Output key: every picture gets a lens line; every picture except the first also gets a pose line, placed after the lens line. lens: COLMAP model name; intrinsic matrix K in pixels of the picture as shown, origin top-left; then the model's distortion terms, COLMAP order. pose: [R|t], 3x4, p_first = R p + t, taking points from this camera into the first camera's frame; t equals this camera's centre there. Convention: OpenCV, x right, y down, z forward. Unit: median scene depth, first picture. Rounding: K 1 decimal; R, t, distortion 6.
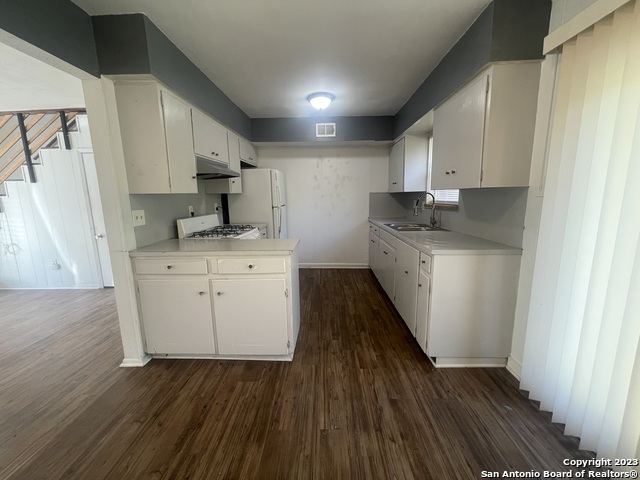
lens RADIAL K [[258.4, 0, 319.7], [0, 258.4, 237.3], [0, 0, 1]] dist [0.001013, 0.000998]
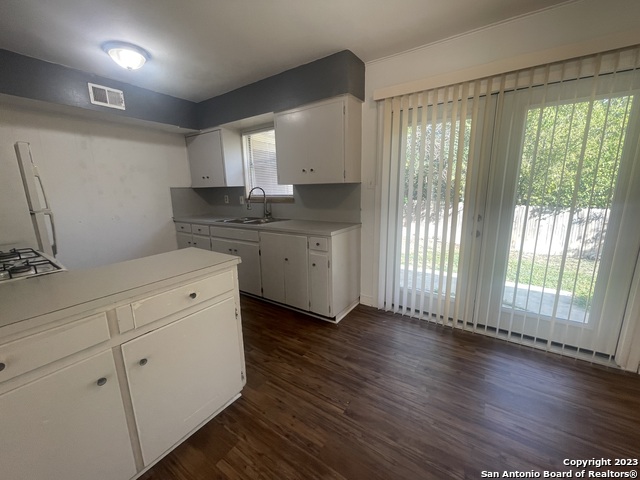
lens RADIAL K [[258.4, 0, 315.1], [0, 258.4, 237.9], [0, 0, 1]] dist [0.001013, 0.000998]
pose [[0.543740, -0.156583, 0.824517, -0.446458], [0.146246, 0.985088, 0.090632, -0.033503], [-0.826413, 0.071302, 0.558532, 0.259184]]
